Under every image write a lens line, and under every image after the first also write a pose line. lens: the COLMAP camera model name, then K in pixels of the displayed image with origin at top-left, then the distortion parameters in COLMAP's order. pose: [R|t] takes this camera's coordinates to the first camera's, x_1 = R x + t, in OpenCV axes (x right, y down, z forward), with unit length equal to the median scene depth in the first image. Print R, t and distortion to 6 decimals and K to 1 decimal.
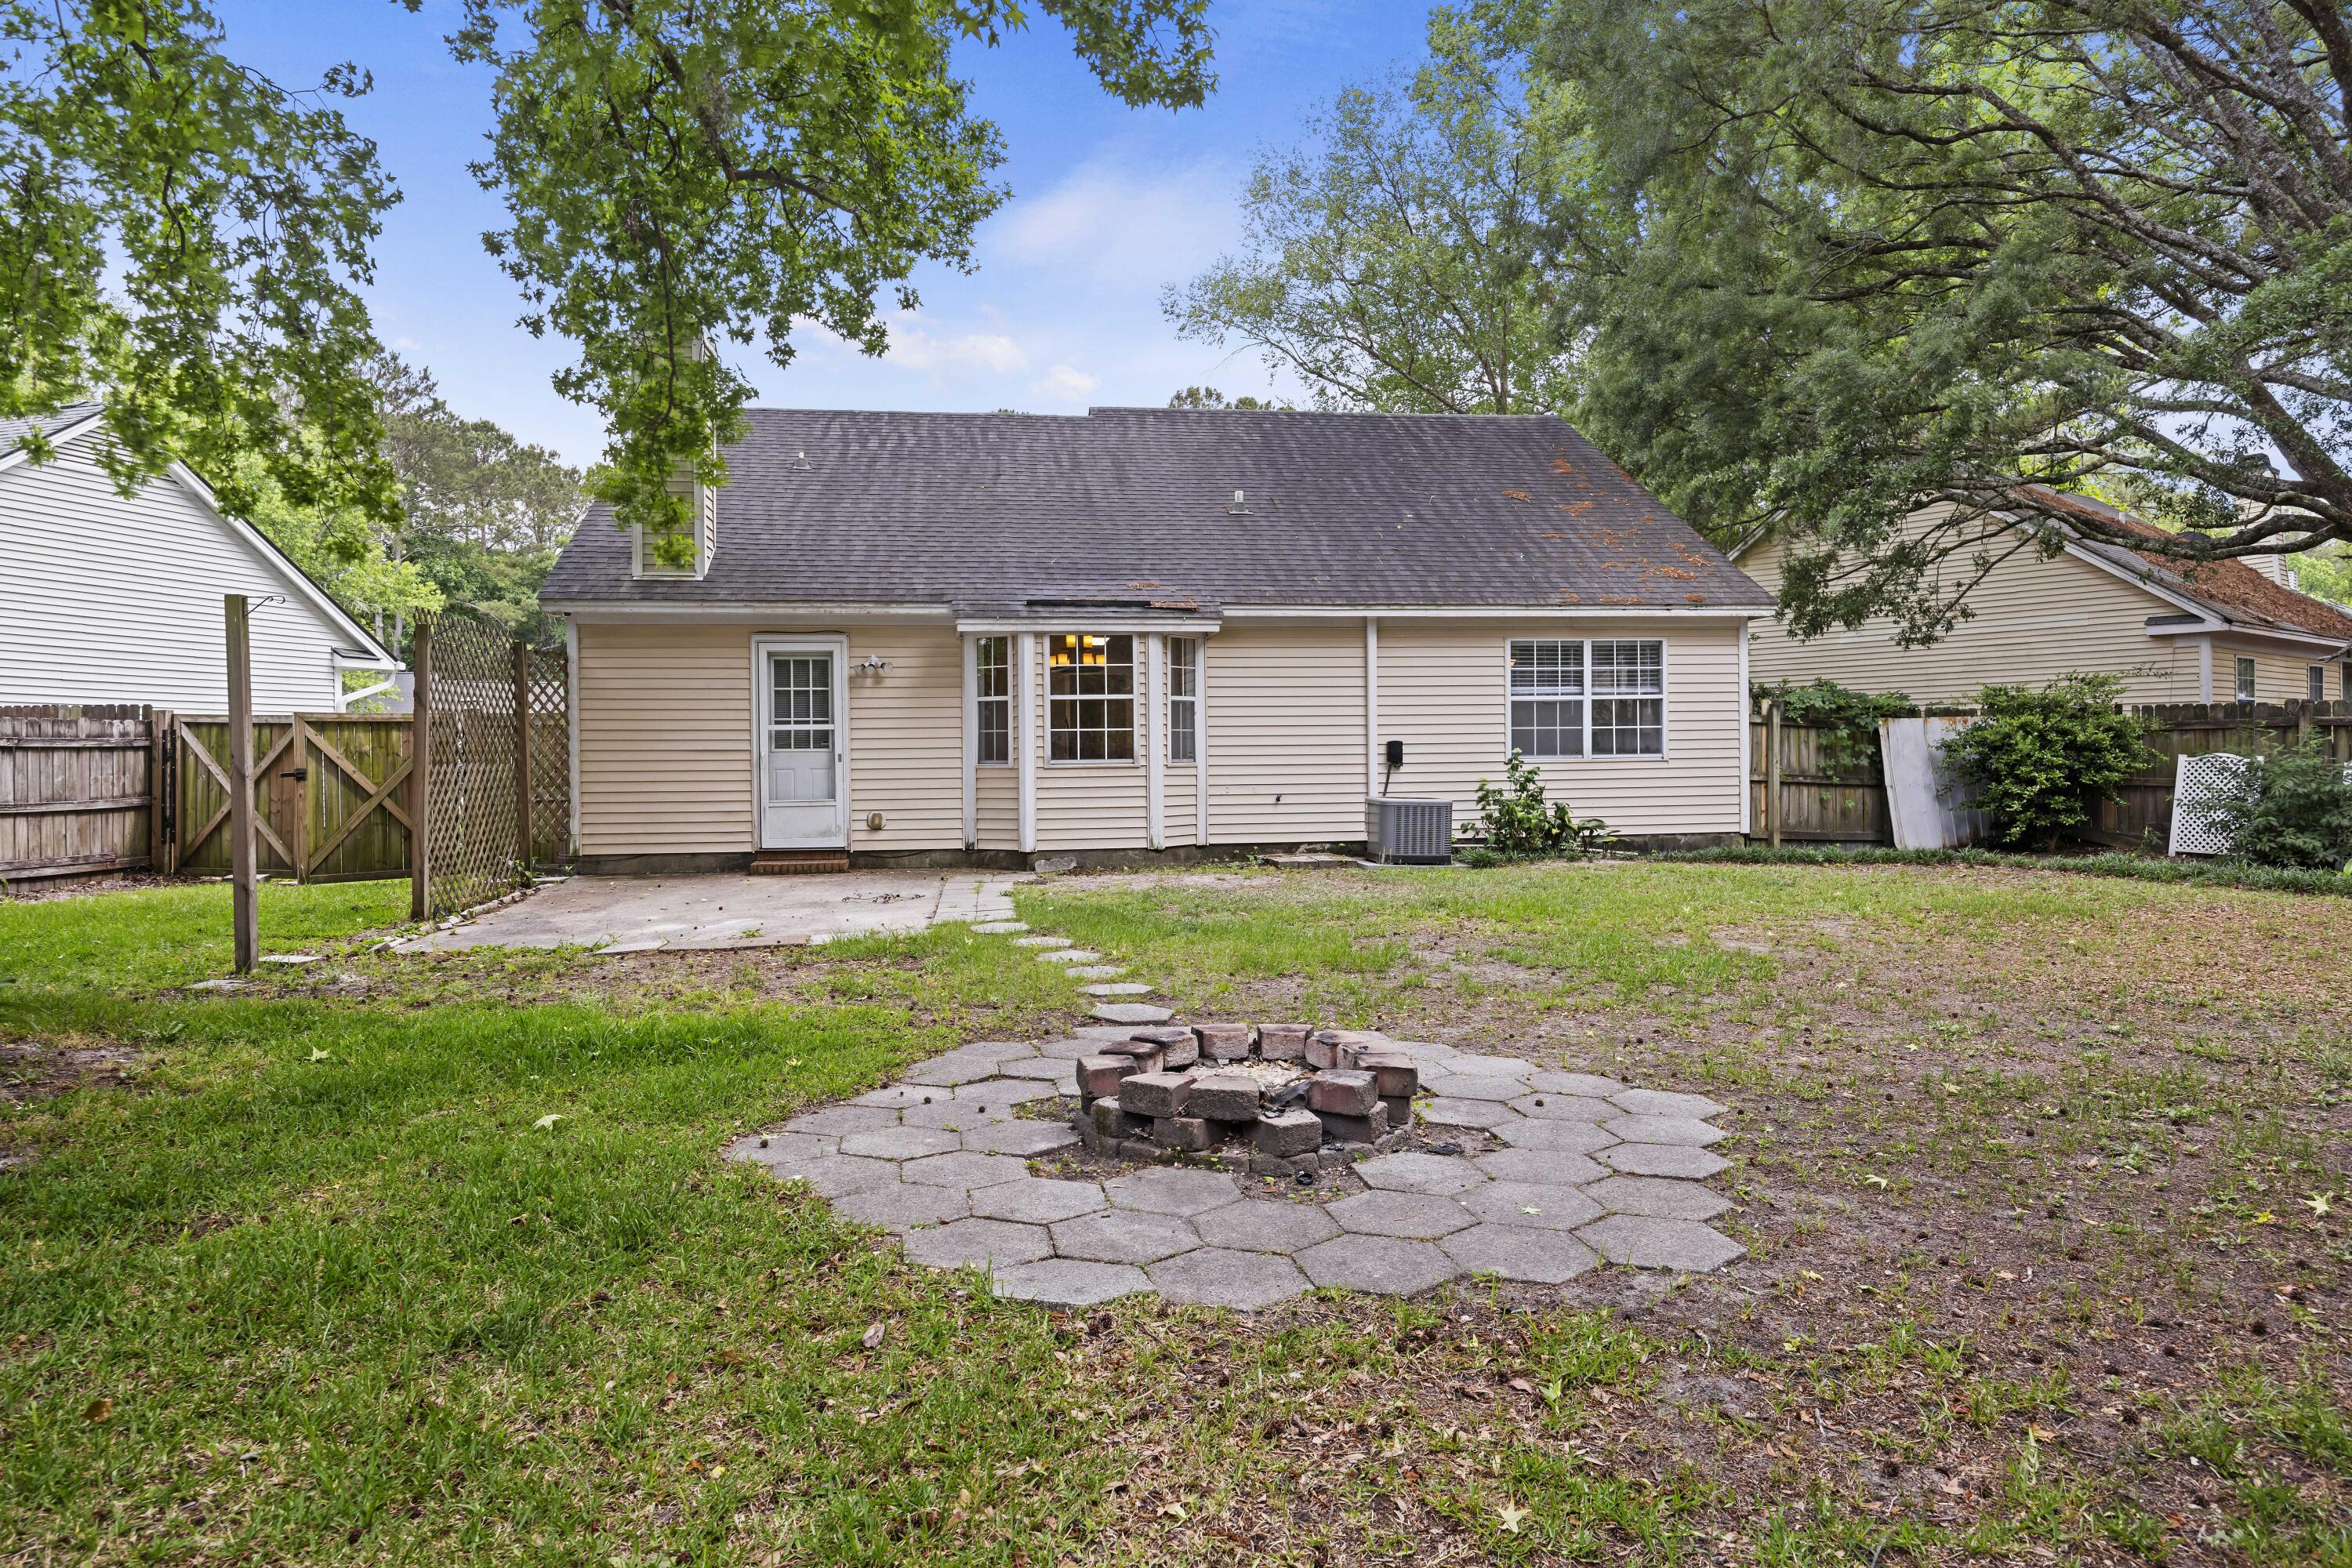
lens RADIAL K [[1412.7, 0, 1169.6], [0, 1412.7, 759.6], [0, 0, 1]] dist [-0.010155, -0.000849]
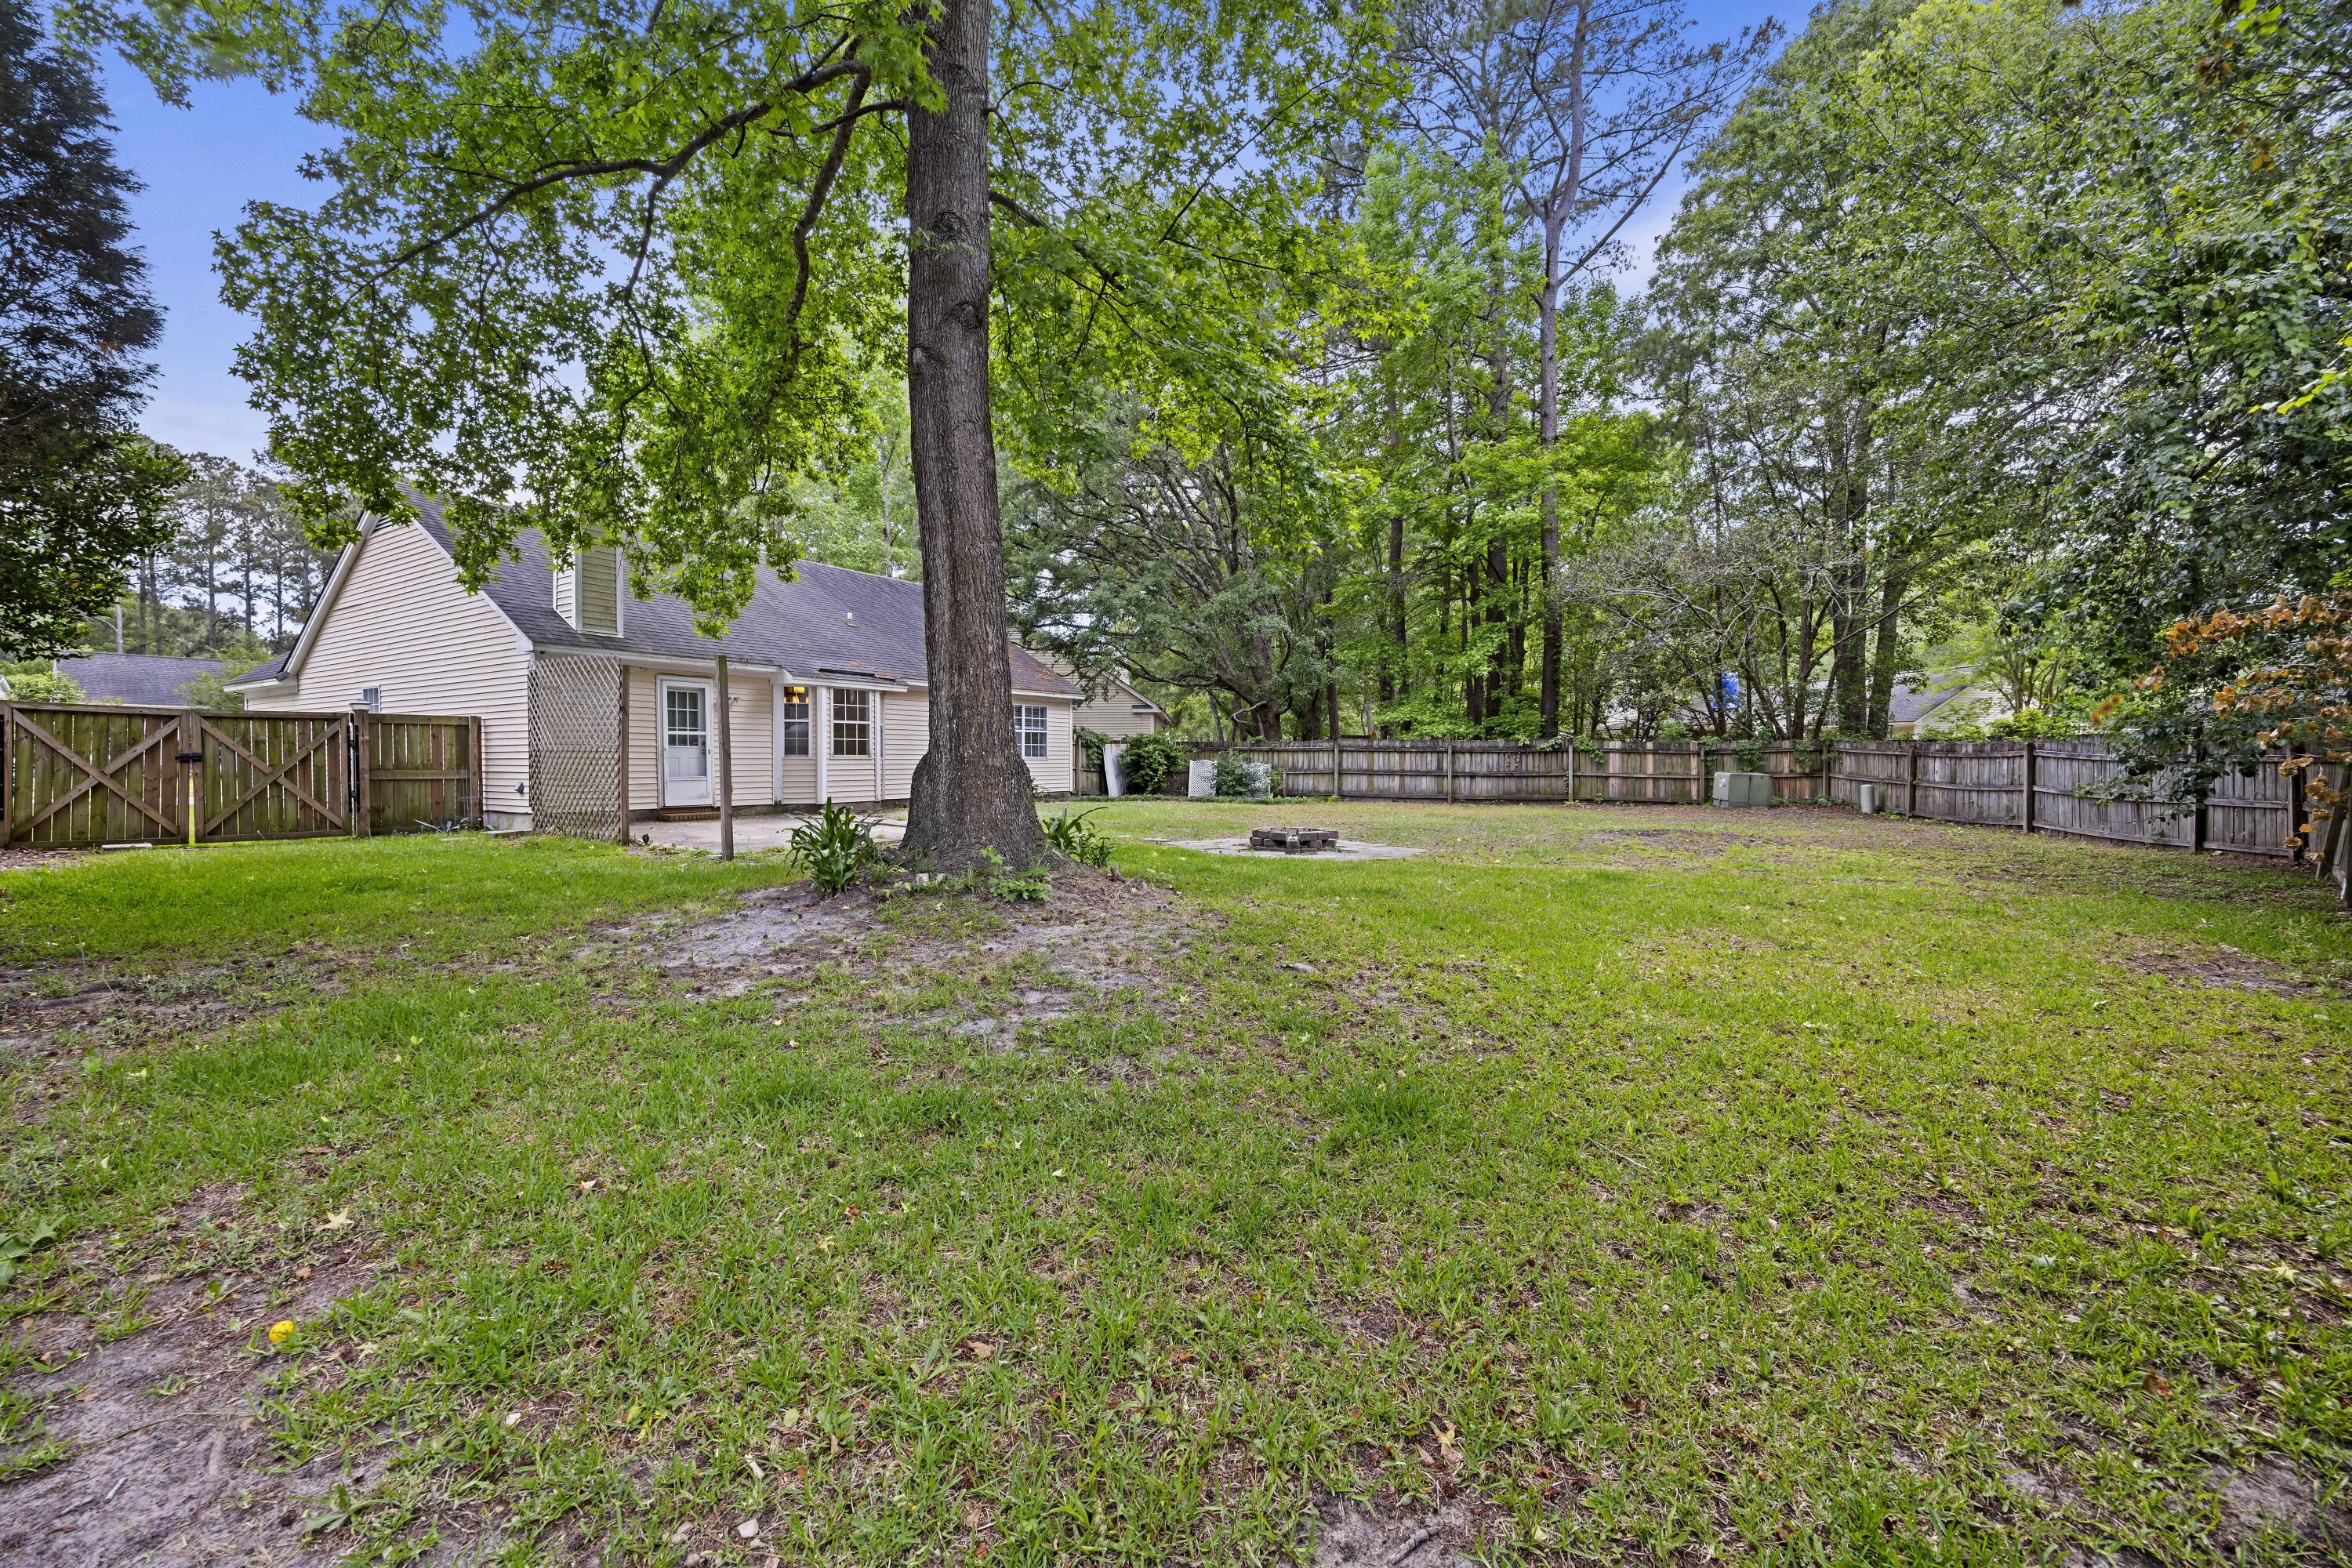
lens RADIAL K [[930.5, 0, 1160.2], [0, 930.5, 770.0], [0, 0, 1]] dist [-0.000353, -0.000480]
pose [[0.657535, 0.004669, 0.753410, -0.714121], [-0.004702, 0.999987, -0.002093, 0.020075], [-0.753410, -0.002167, 0.657548, -0.134527]]
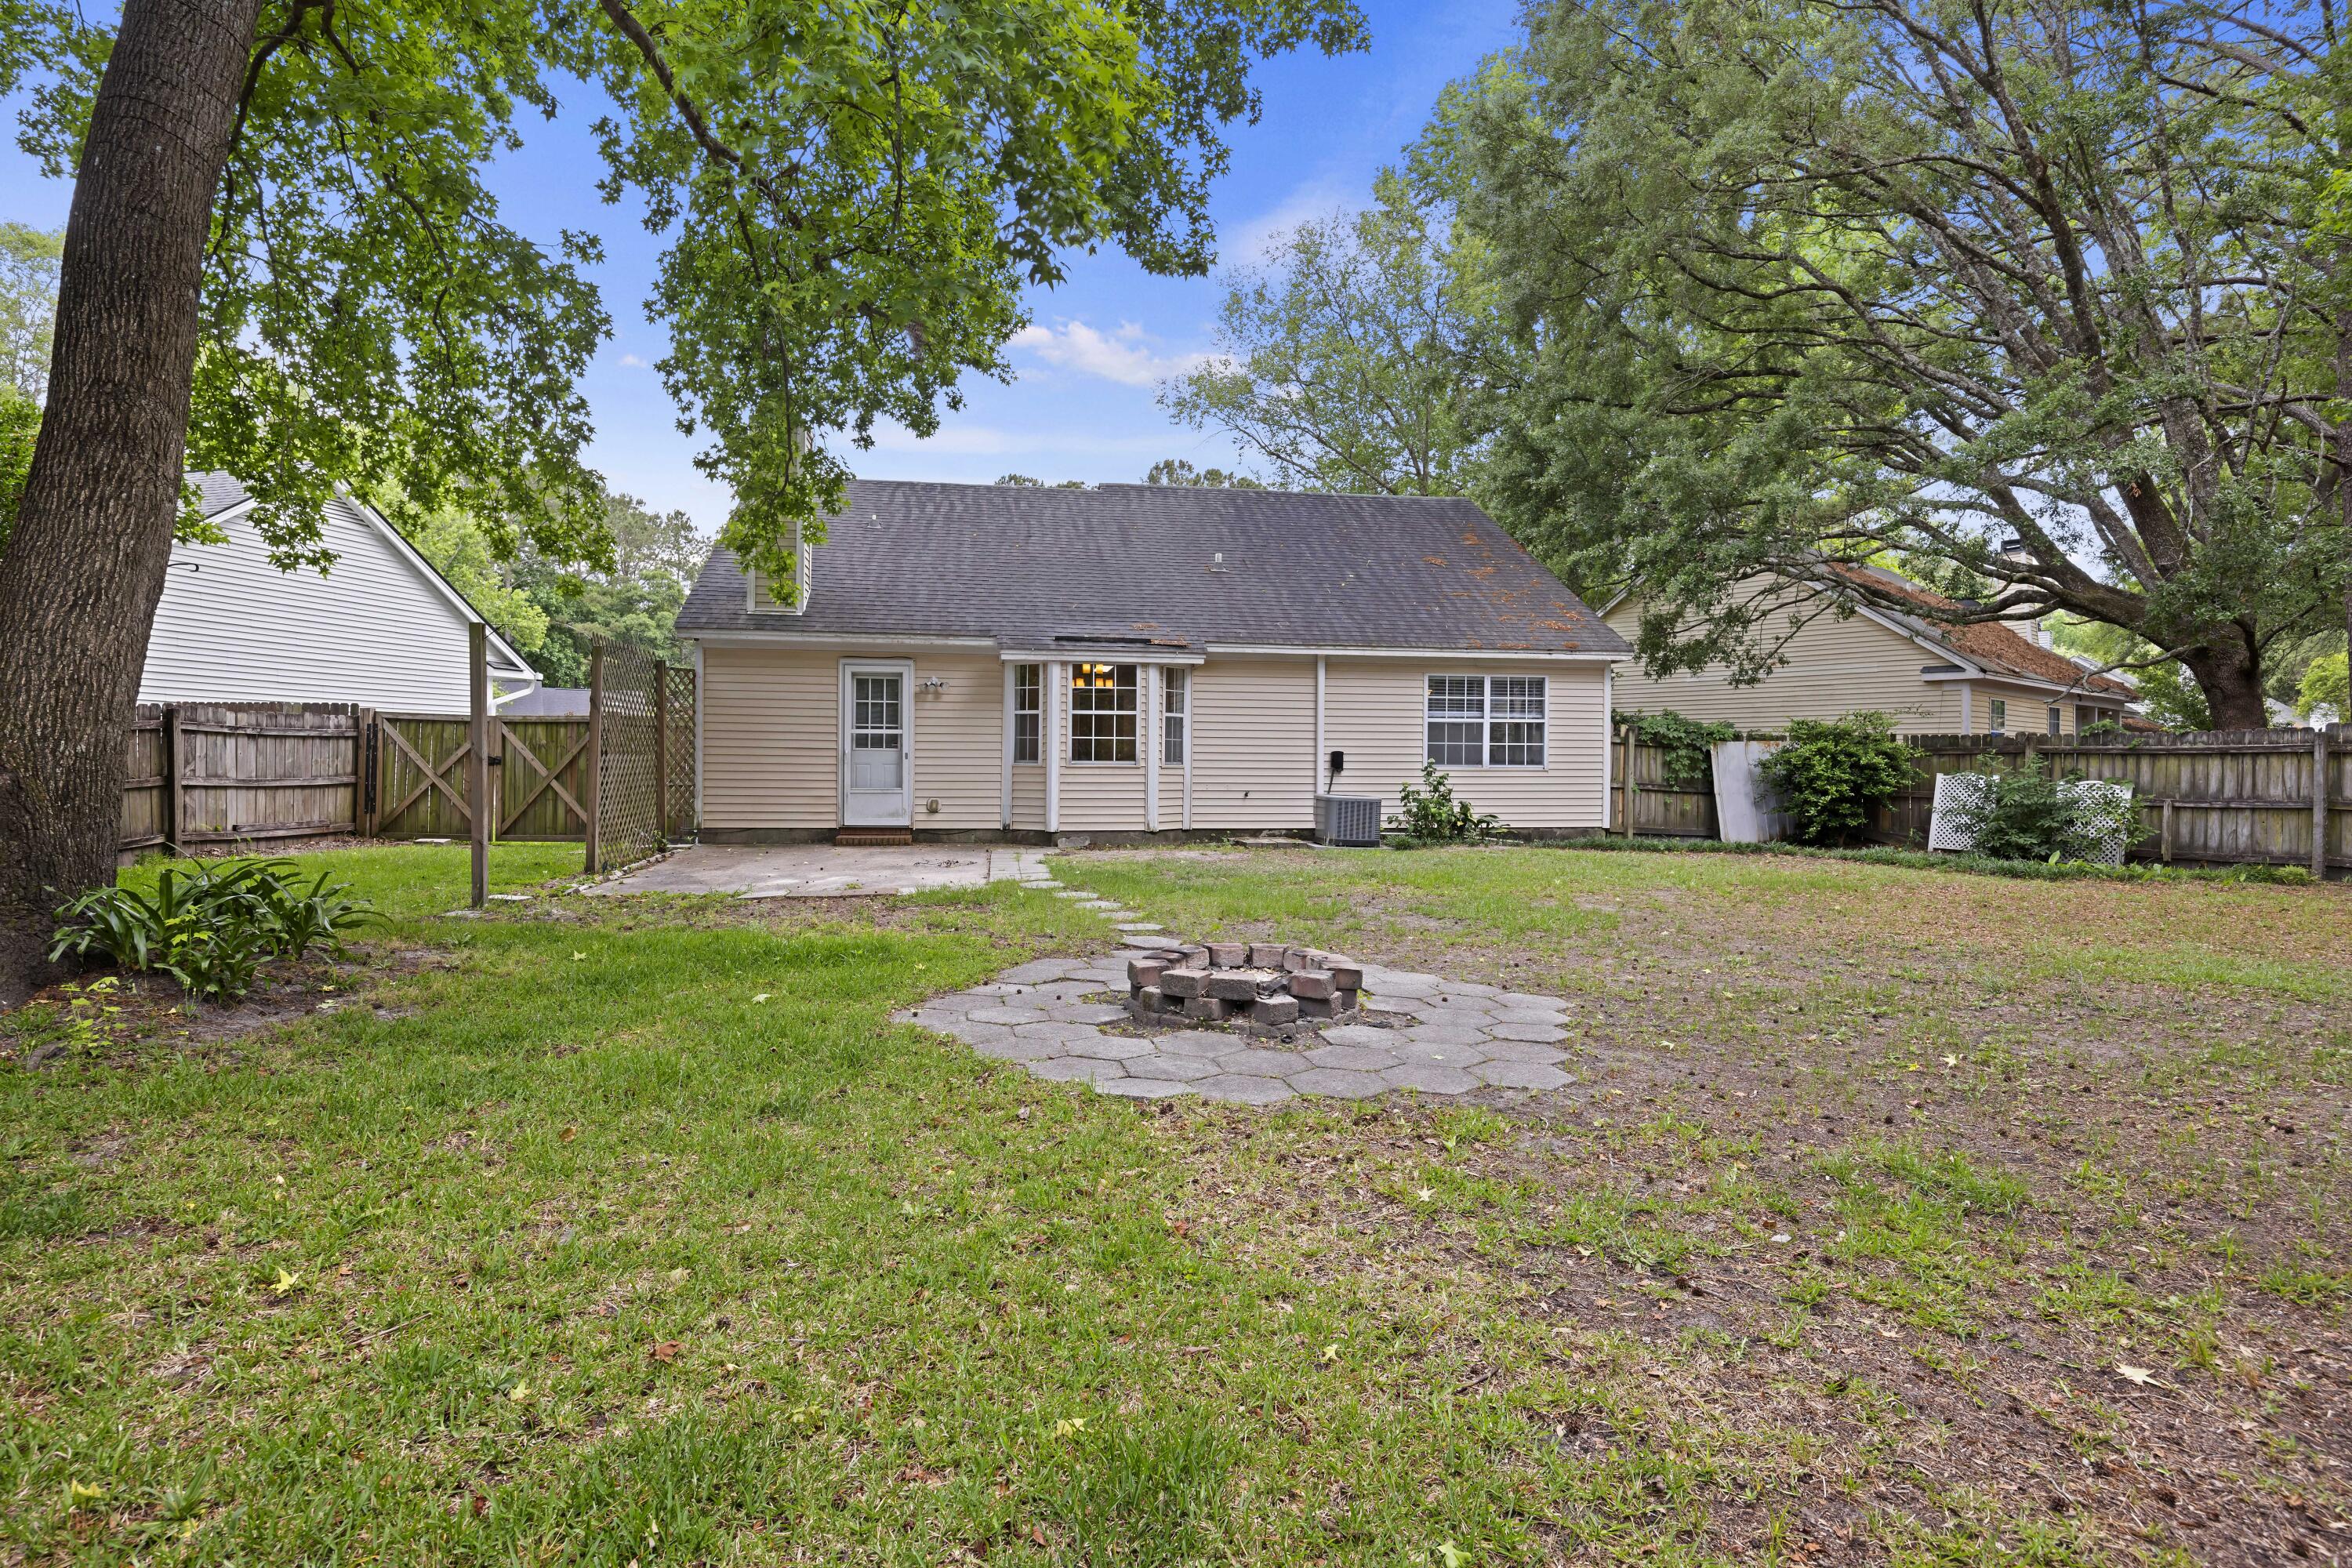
lens RADIAL K [[1176.0, 0, 1167.6], [0, 1176.0, 751.1], [0, 0, 1]] dist [-0.014765, -0.001787]
pose [[0.999592, 0.019413, 0.020973, -0.018720], [-0.019143, 0.999732, -0.013006, 0.003721], [-0.021220, 0.012600, 0.999695, -0.072224]]
